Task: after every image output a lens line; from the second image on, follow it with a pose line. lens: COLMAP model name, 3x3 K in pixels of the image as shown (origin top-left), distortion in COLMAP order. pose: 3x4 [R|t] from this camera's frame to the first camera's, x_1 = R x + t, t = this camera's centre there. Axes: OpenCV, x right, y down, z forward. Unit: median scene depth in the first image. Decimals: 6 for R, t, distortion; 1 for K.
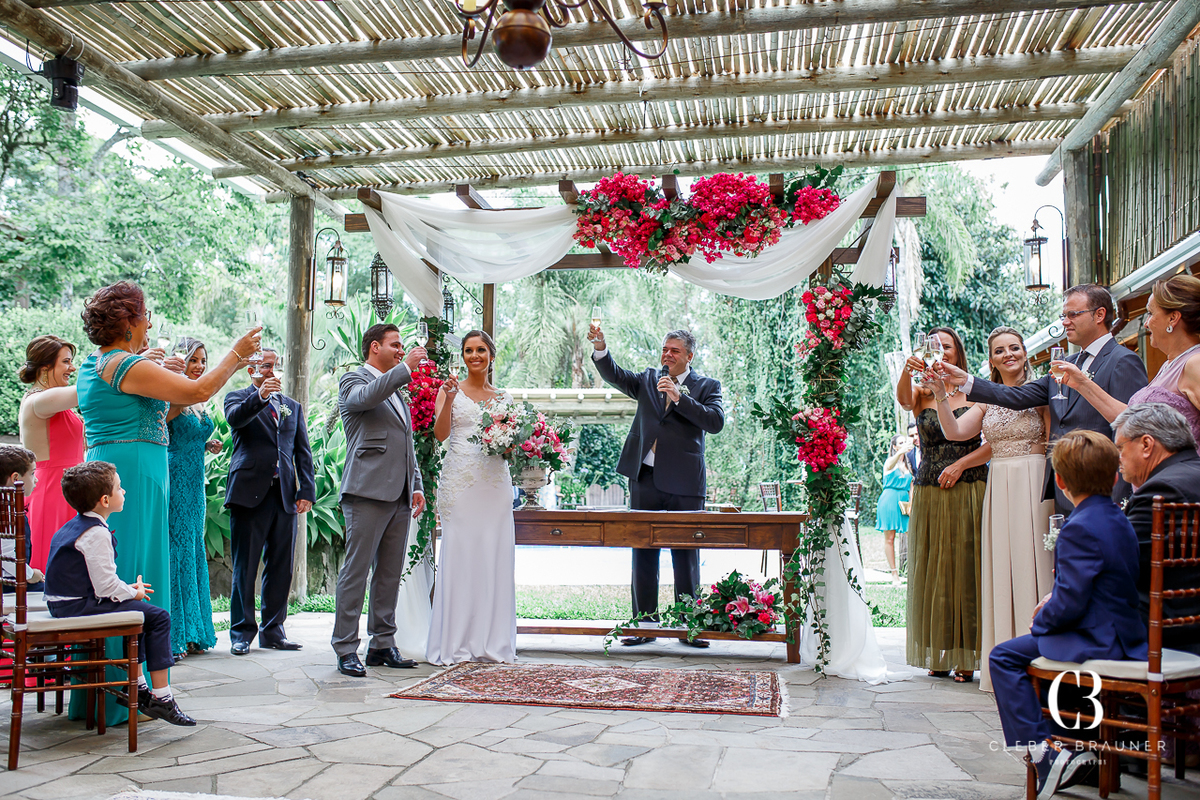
lens RADIAL K [[1164.5, 0, 599.0], [0, 1164.5, 401.0], [0, 0, 1]] dist [-0.037447, 0.000000]
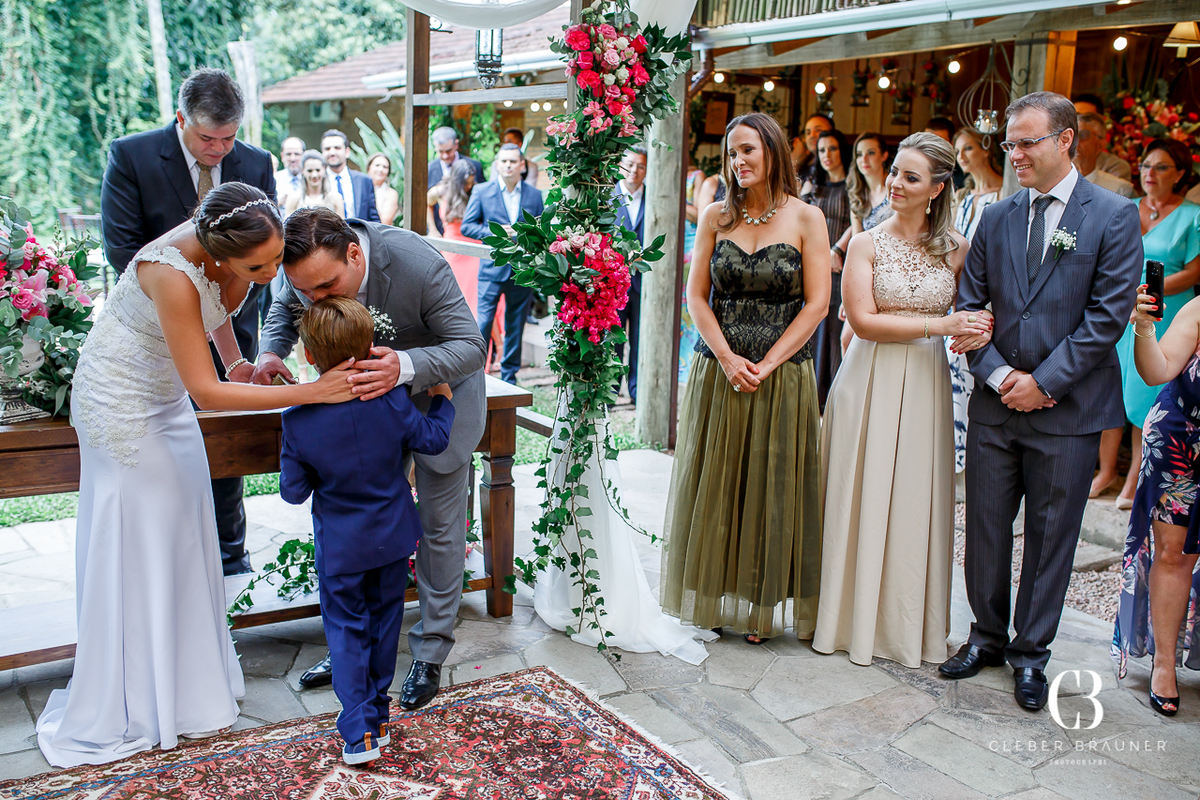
lens RADIAL K [[1164.5, 0, 610.9], [0, 1164.5, 402.1], [0, 0, 1]] dist [-0.037447, 0.000000]
pose [[0.745248, -0.108841, 0.657845, -0.196960], [-0.084915, 0.963063, 0.255537, -0.060744], [-0.661359, -0.246299, 0.708478, 0.506297]]
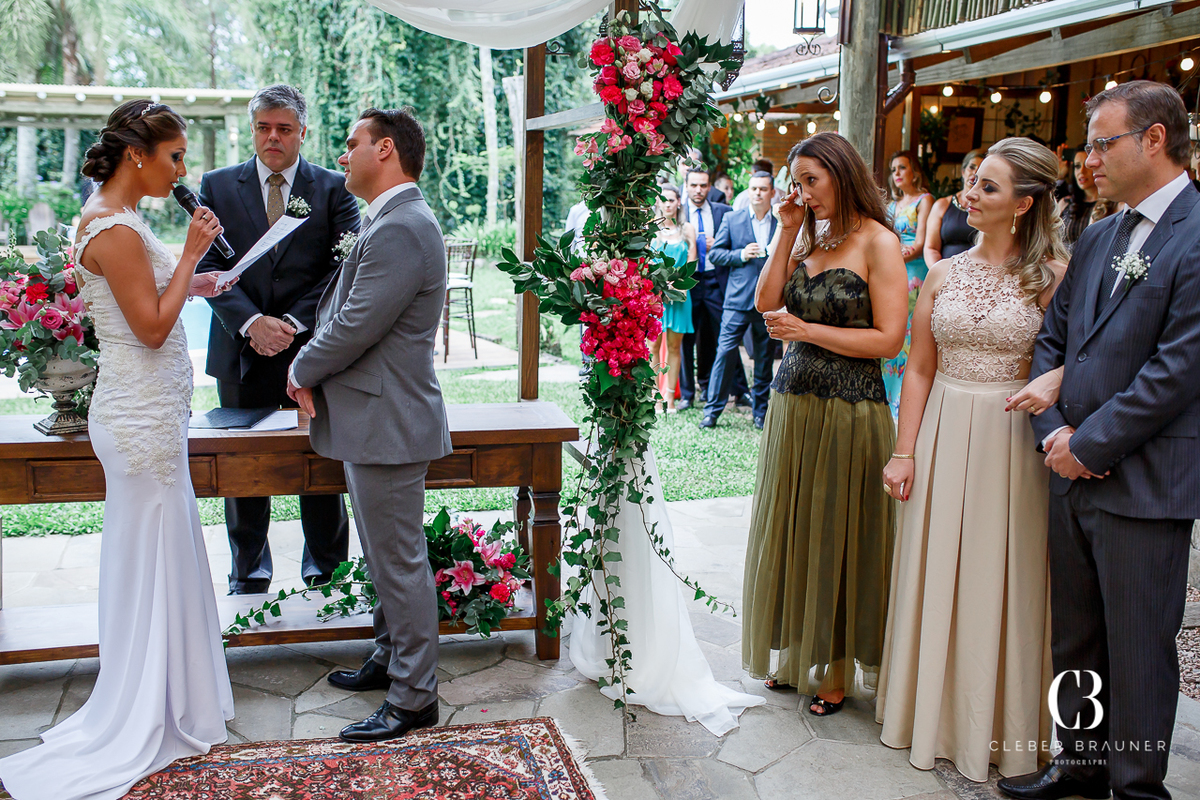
lens RADIAL K [[1164.5, 0, 600.2], [0, 1164.5, 400.9], [0, 0, 1]] dist [-0.037447, 0.000000]
pose [[0.917996, -0.062056, 0.391704, -0.041828], [-0.042408, 0.966659, 0.252531, -0.065500], [-0.394315, -0.248434, 0.884758, 0.452918]]
